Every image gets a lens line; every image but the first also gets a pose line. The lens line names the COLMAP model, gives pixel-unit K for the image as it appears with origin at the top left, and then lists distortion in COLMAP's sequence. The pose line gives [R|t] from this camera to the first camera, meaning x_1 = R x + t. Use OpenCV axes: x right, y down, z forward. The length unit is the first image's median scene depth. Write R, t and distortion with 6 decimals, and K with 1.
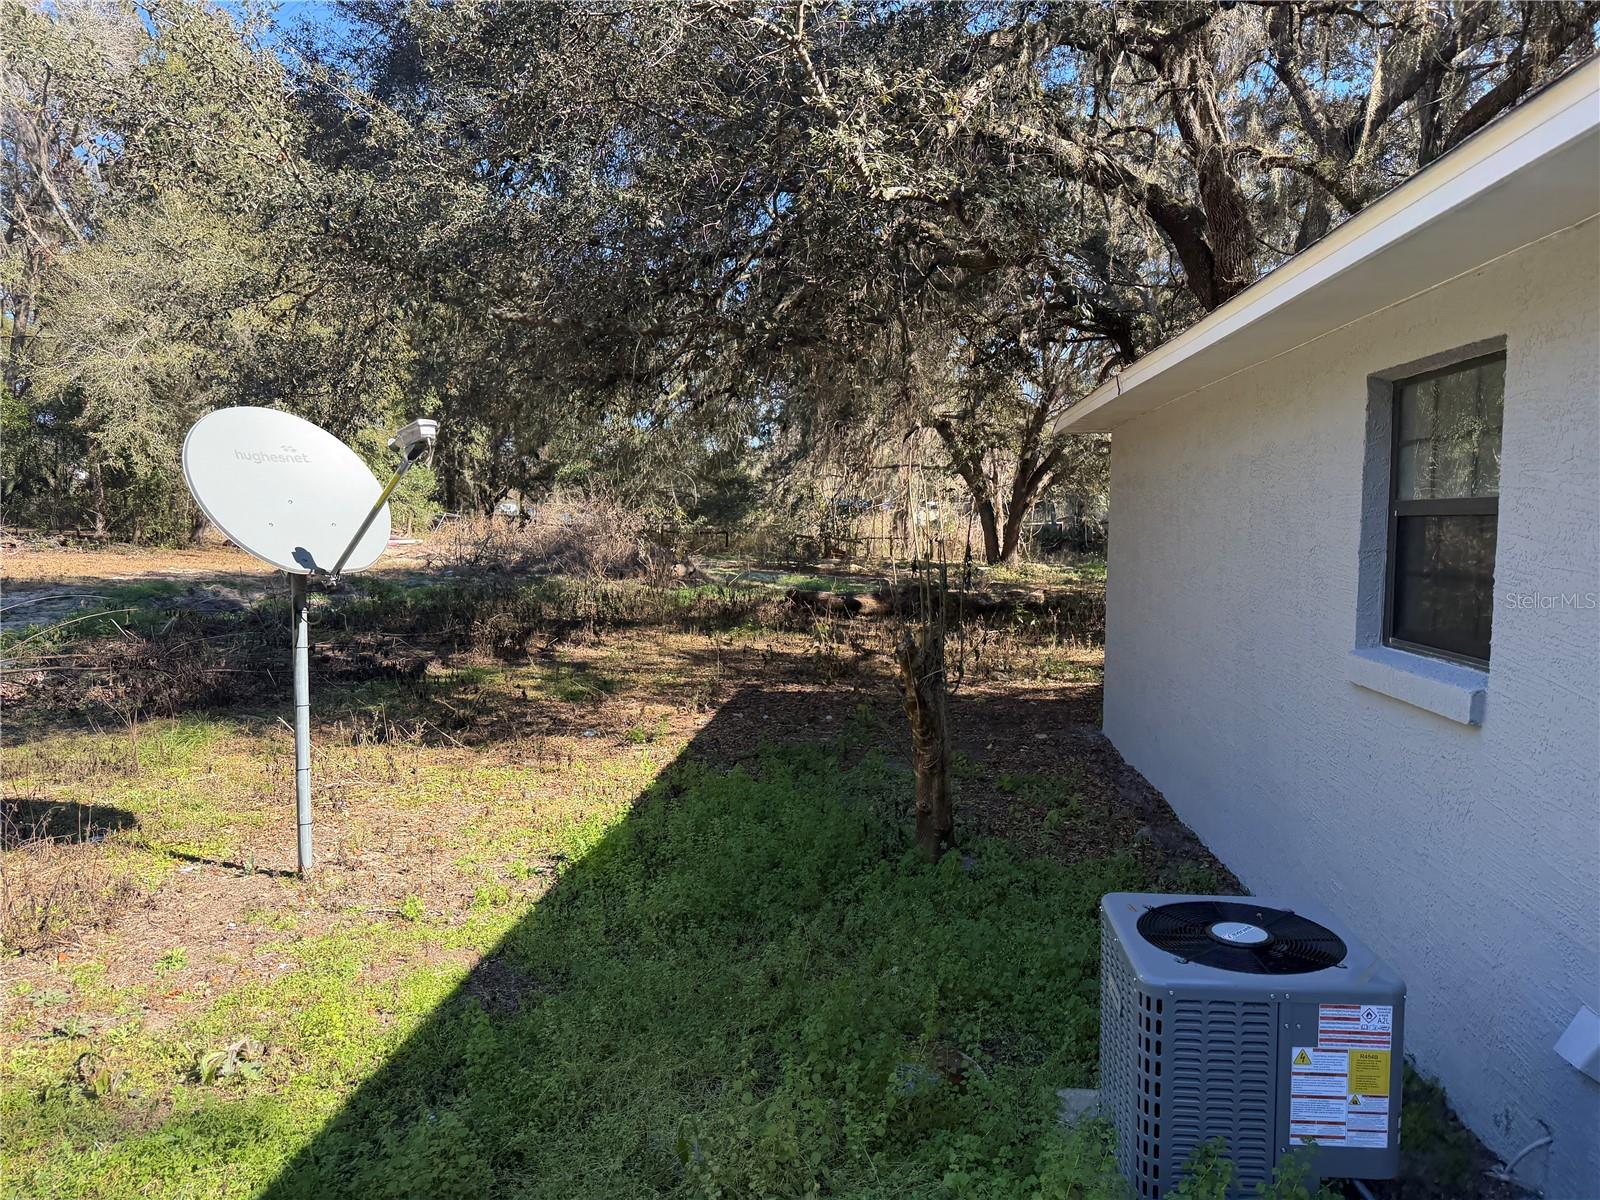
lens RADIAL K [[1127.7, 0, 800.0], [0, 1127.7, 600.0], [0, 0, 1]] dist [0.097418, -0.119463]
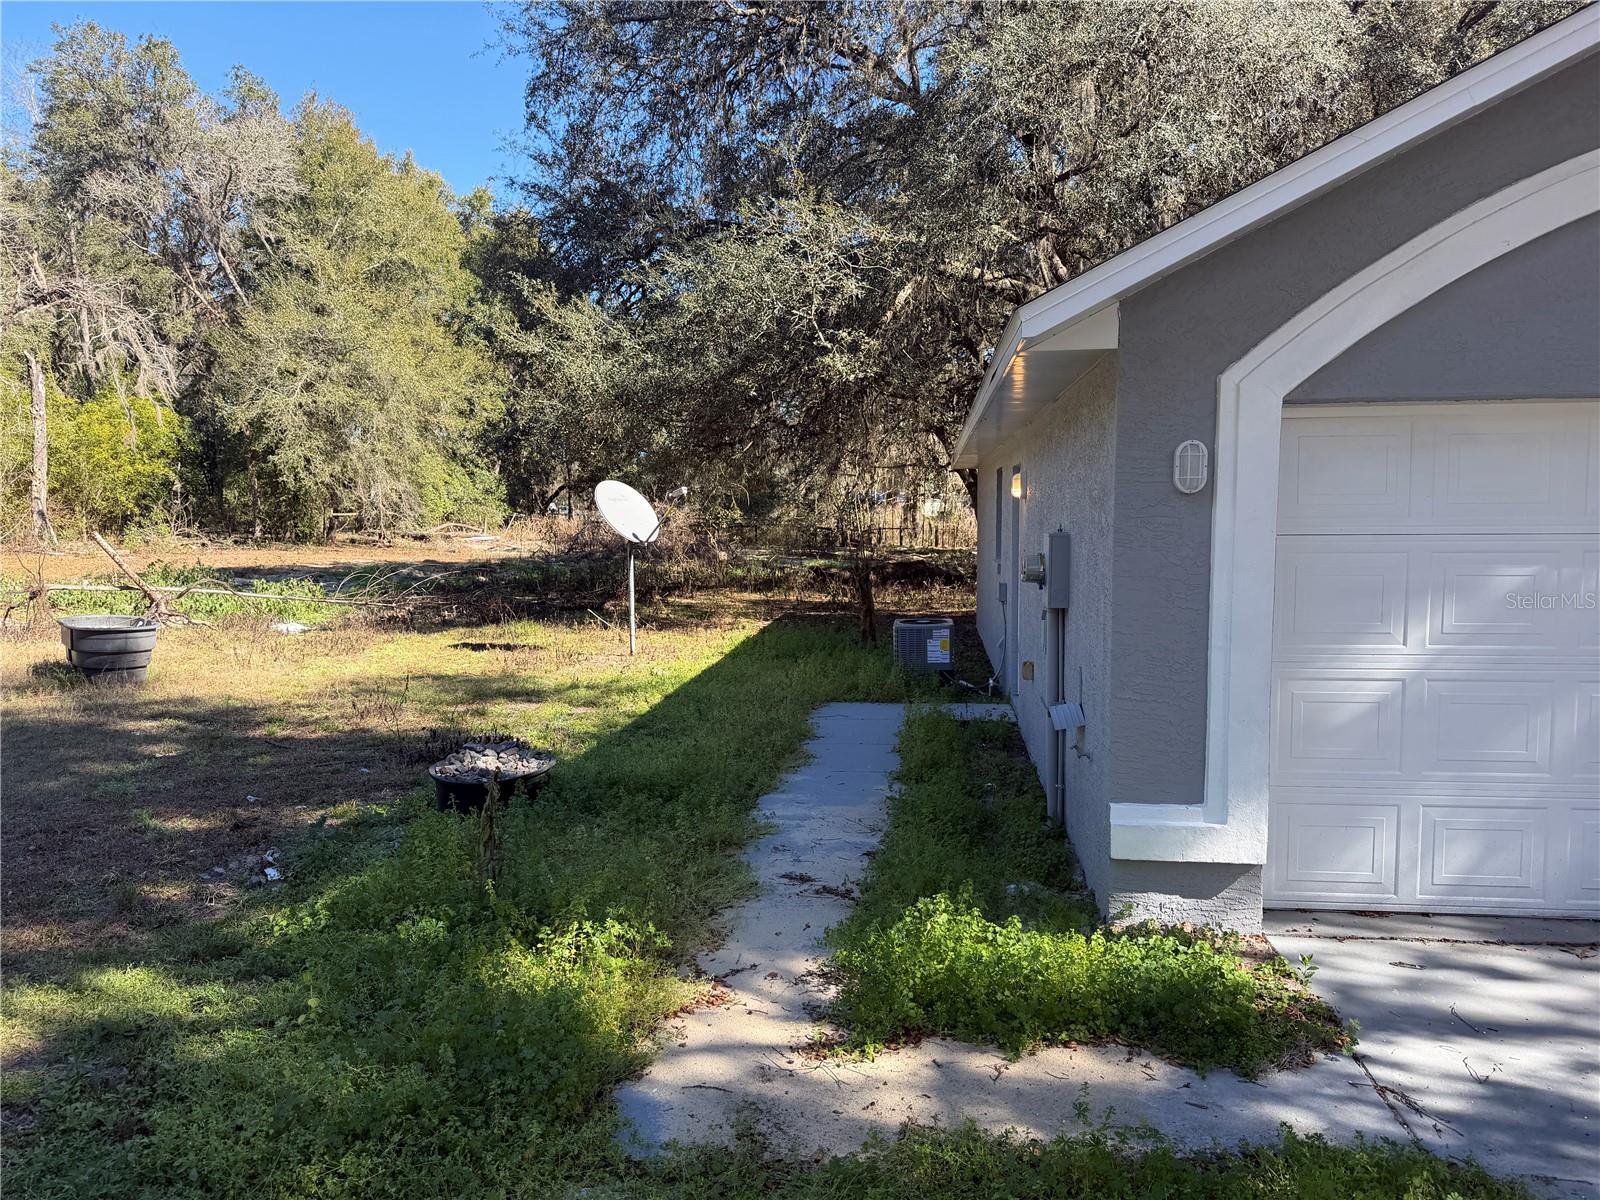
lens RADIAL K [[1142.7, 0, 802.9], [0, 1142.7, 646.9], [0, 0, 1]] dist [0.031385, -0.088435]
pose [[0.999743, -0.013101, -0.018474, 0.003529], [0.013938, 0.998848, 0.045912, 0.020290], [0.017851, -0.046157, 0.998775, -0.324488]]
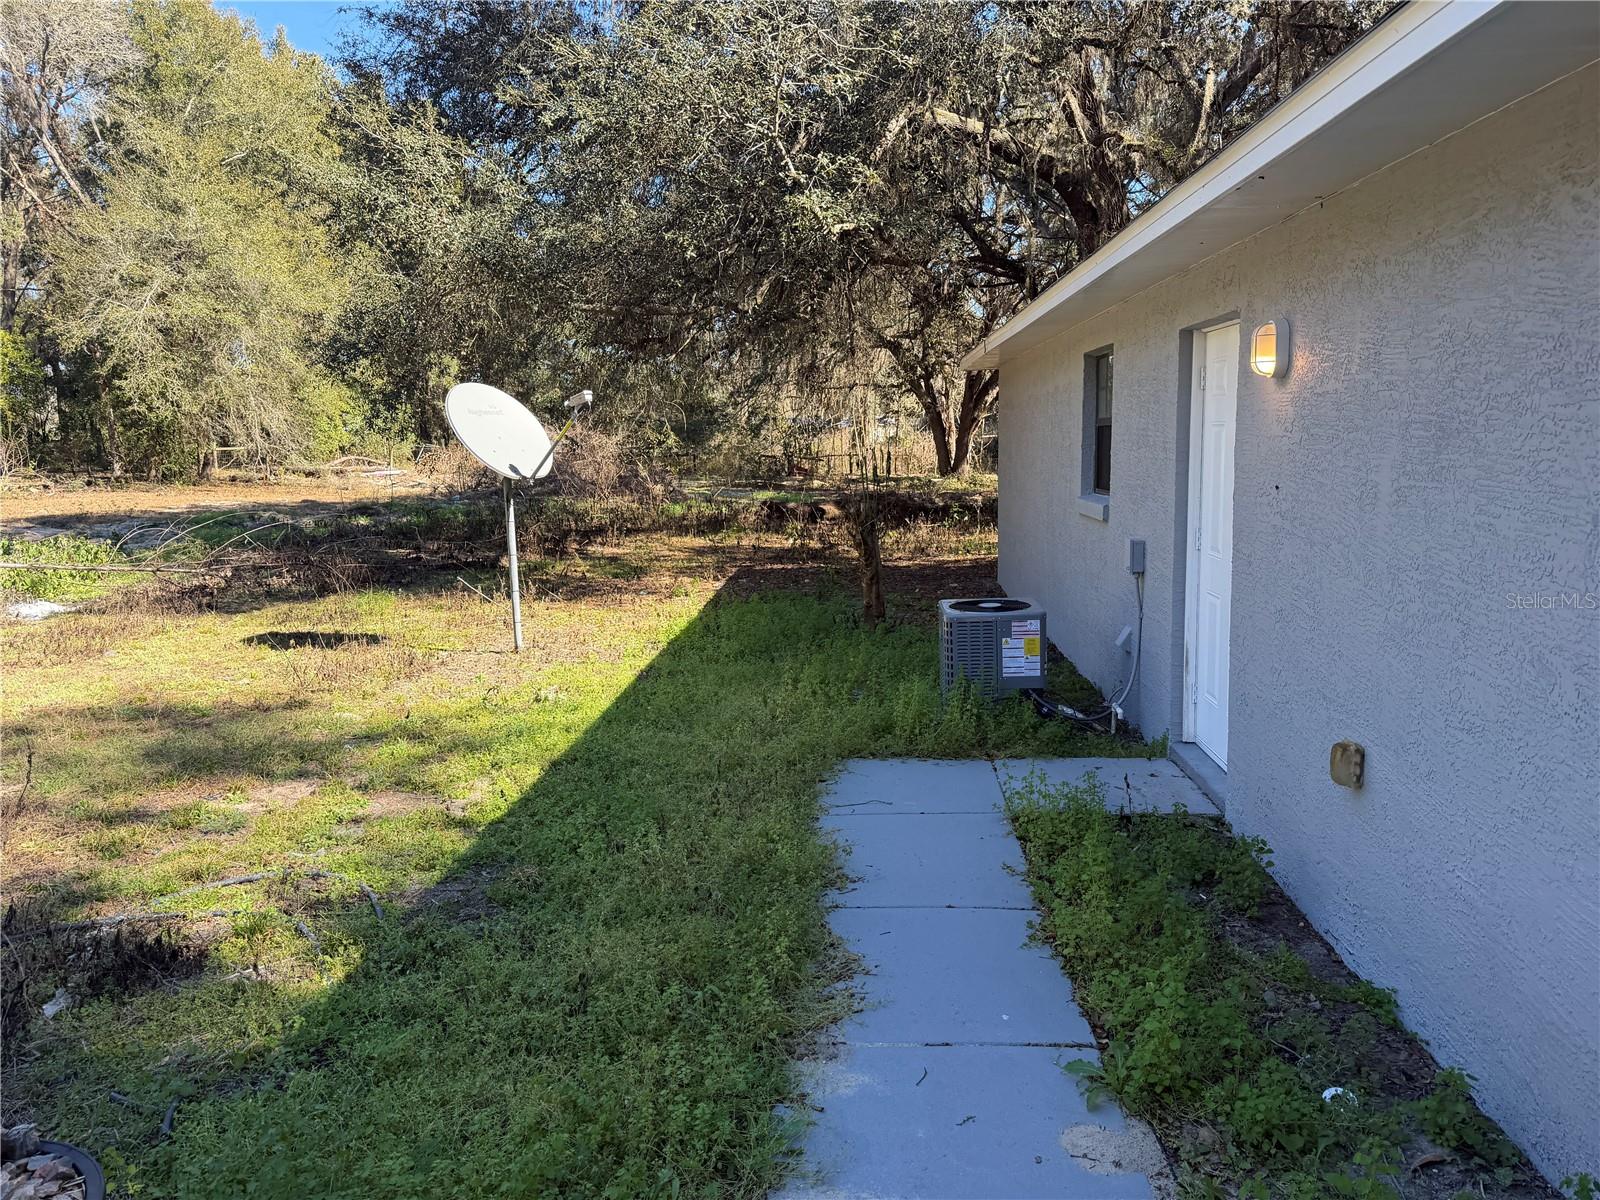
lens RADIAL K [[1127.7, 0, 800.0], [0, 1127.7, 600.0], [0, 0, 1]] dist [0.097418, -0.119463]
pose [[0.998786, -0.038240, 0.031067, -0.009706], [0.035984, 0.996885, 0.070186, 0.010447], [-0.033655, -0.068983, 0.997050, -0.144970]]
